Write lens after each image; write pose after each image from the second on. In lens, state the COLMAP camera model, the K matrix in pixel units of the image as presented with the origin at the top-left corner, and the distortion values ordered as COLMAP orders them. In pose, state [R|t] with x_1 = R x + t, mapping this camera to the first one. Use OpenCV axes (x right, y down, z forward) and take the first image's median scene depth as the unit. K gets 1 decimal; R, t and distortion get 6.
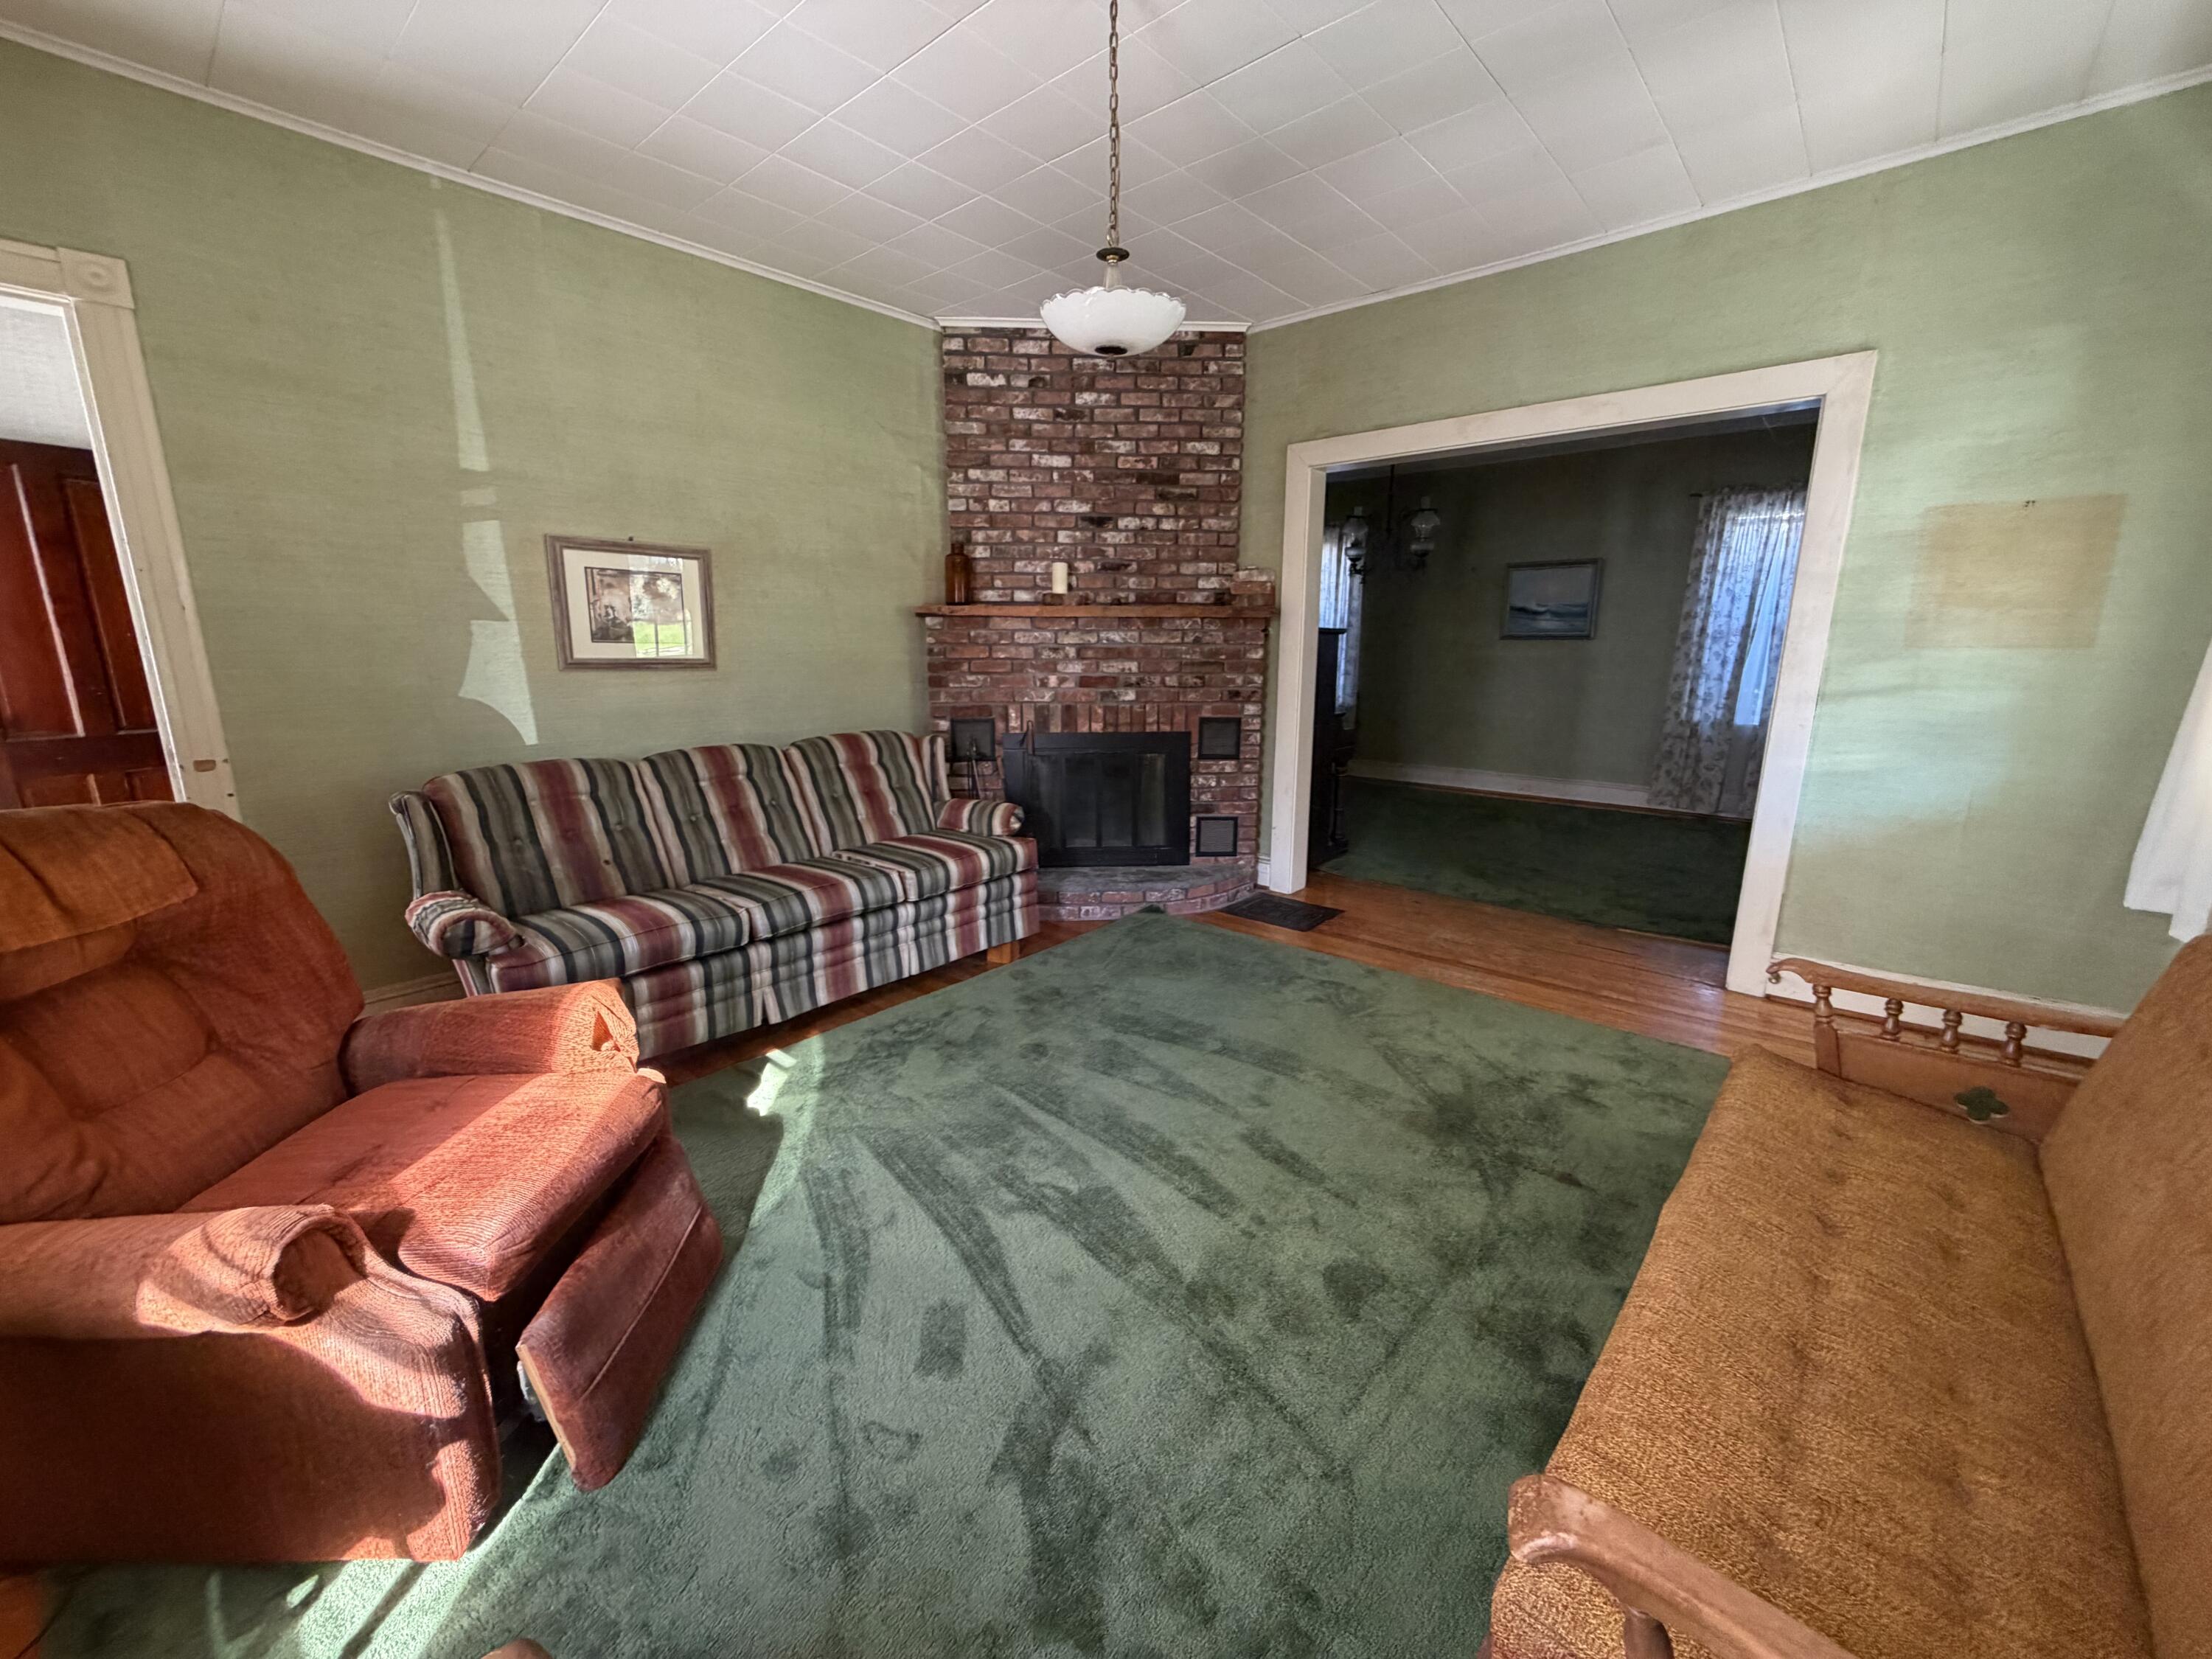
lens RADIAL K [[879.9, 0, 1112.2], [0, 879.9, 829.9], [0, 0, 1]] dist [-0.000592, -0.000278]
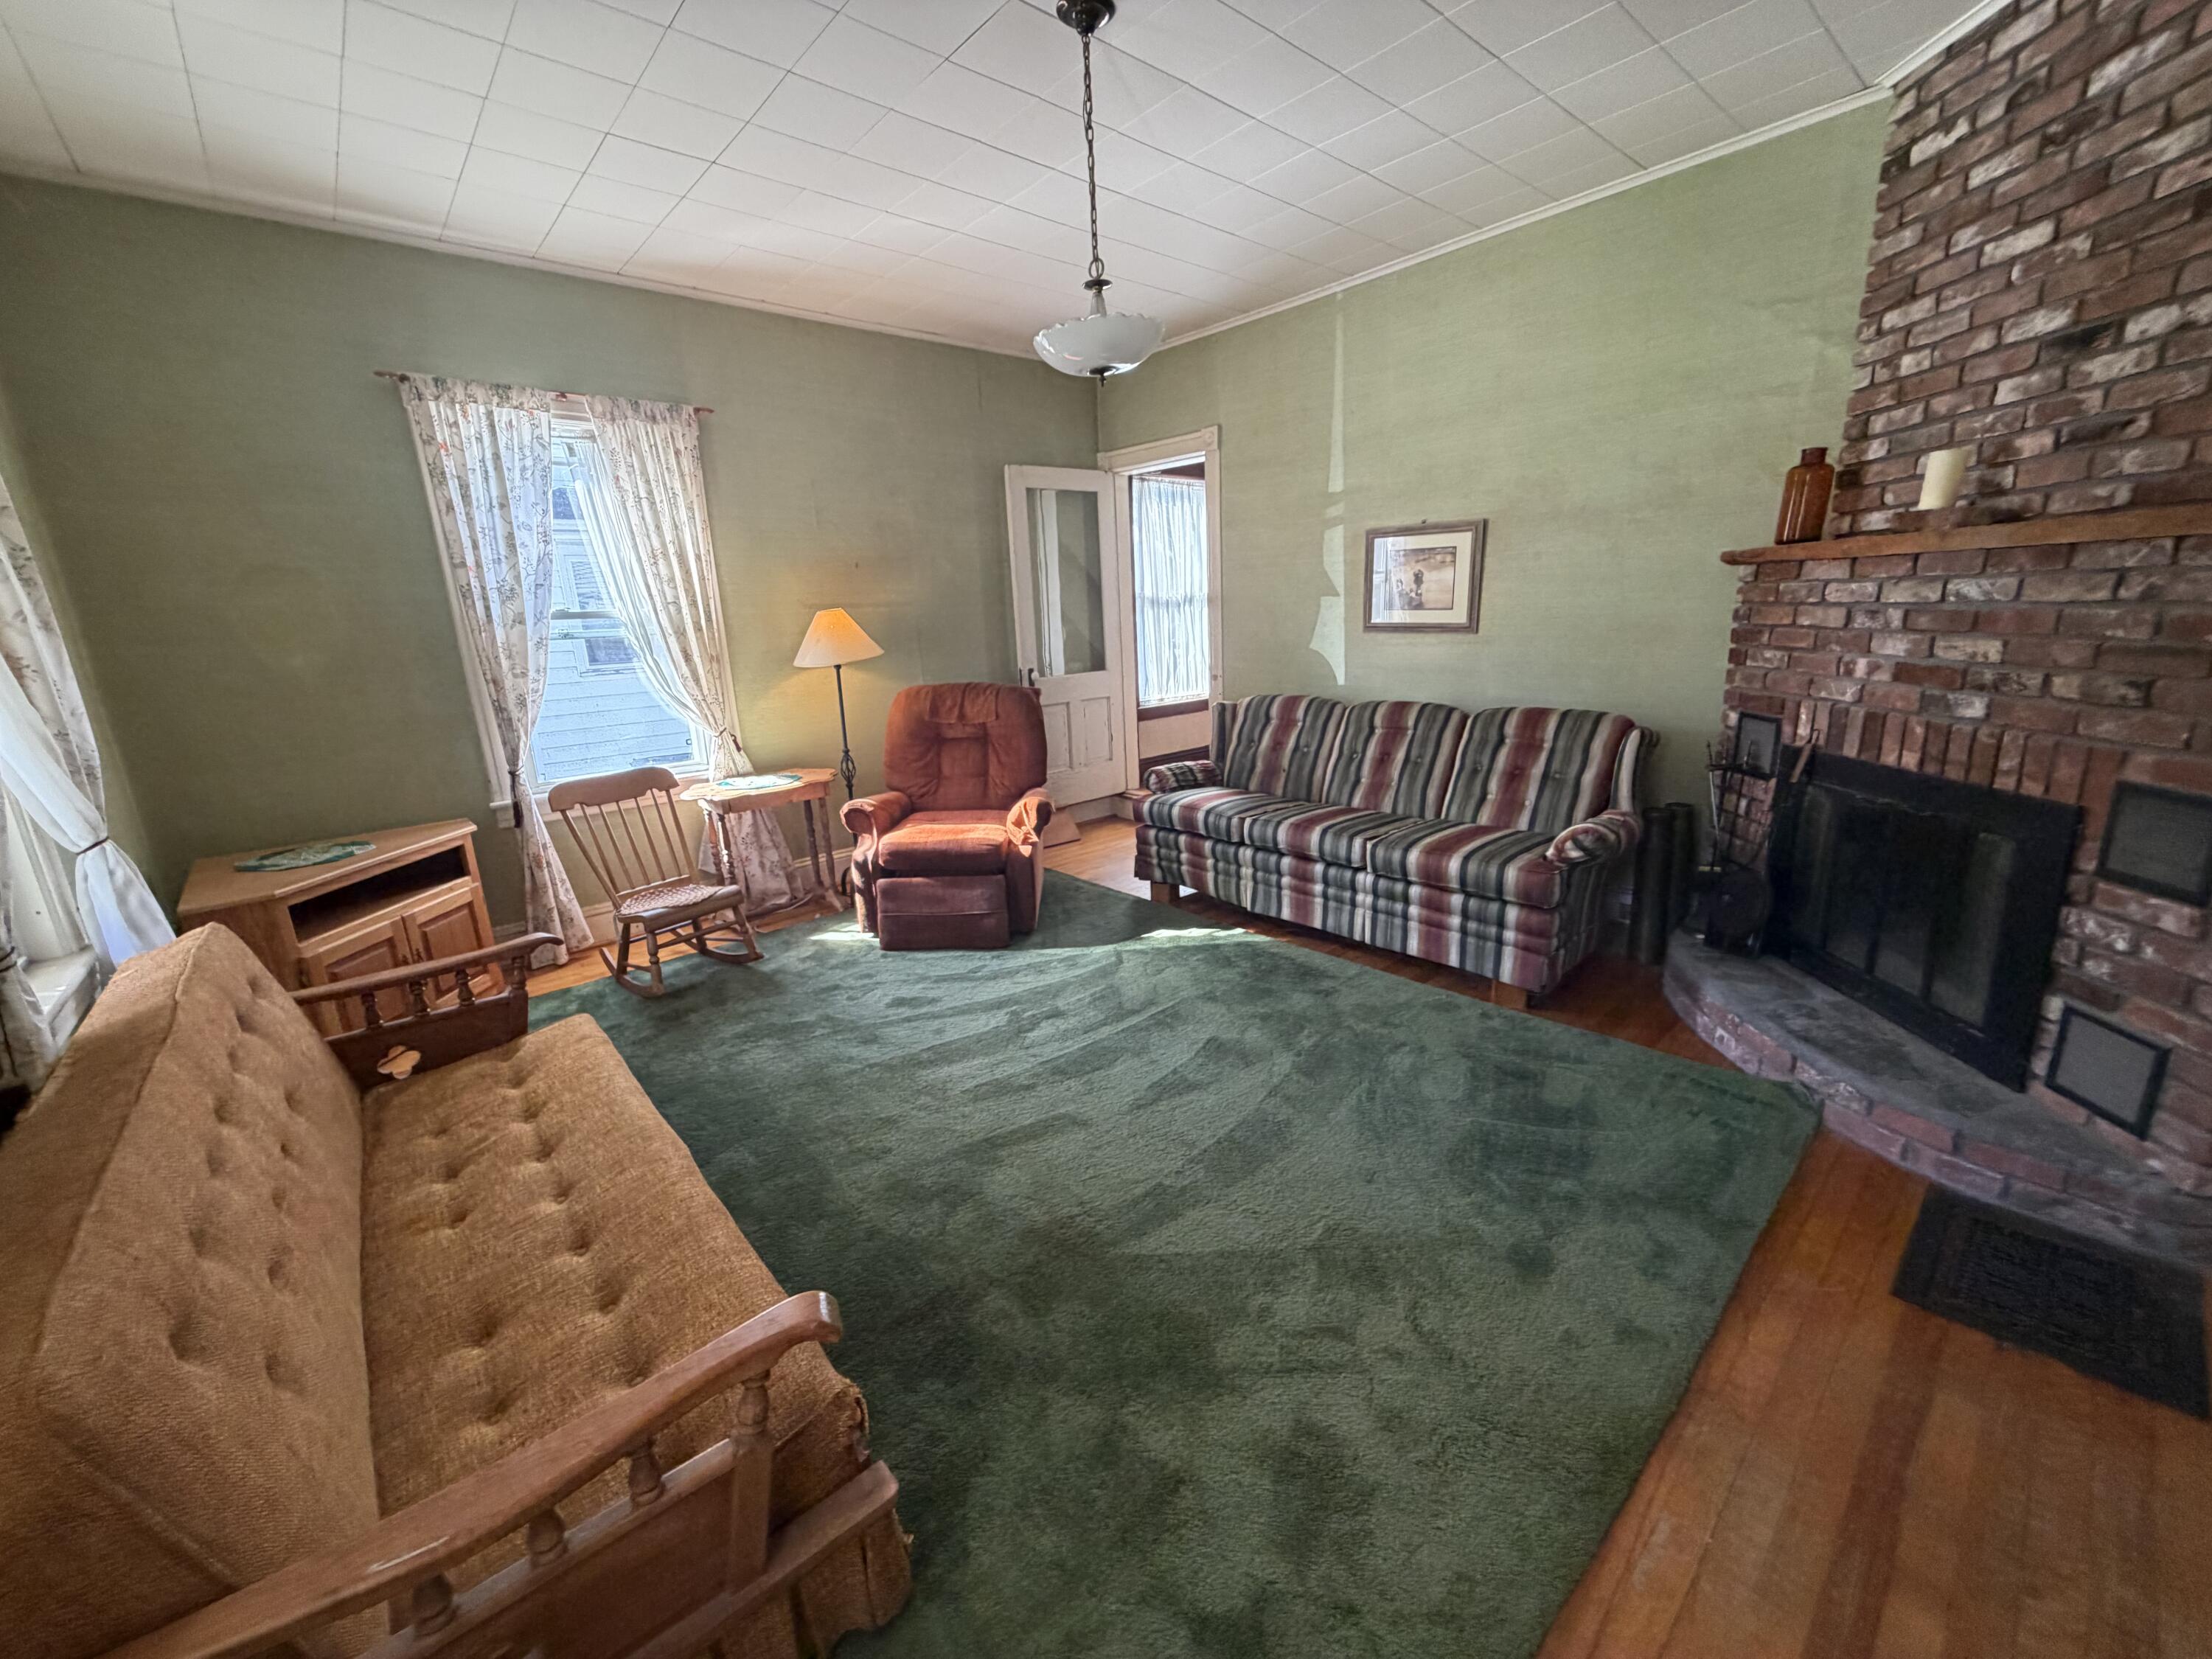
lens RADIAL K [[879.9, 0, 1112.6], [0, 879.9, 835.2], [0, 0, 1]] dist [-0.000592, -0.000278]
pose [[-0.125612, 0.255107, -0.958719, 0.583914], [-0.166824, 0.947181, 0.273895, -0.141690], [0.977953, 0.194342, -0.076419, 0.584895]]
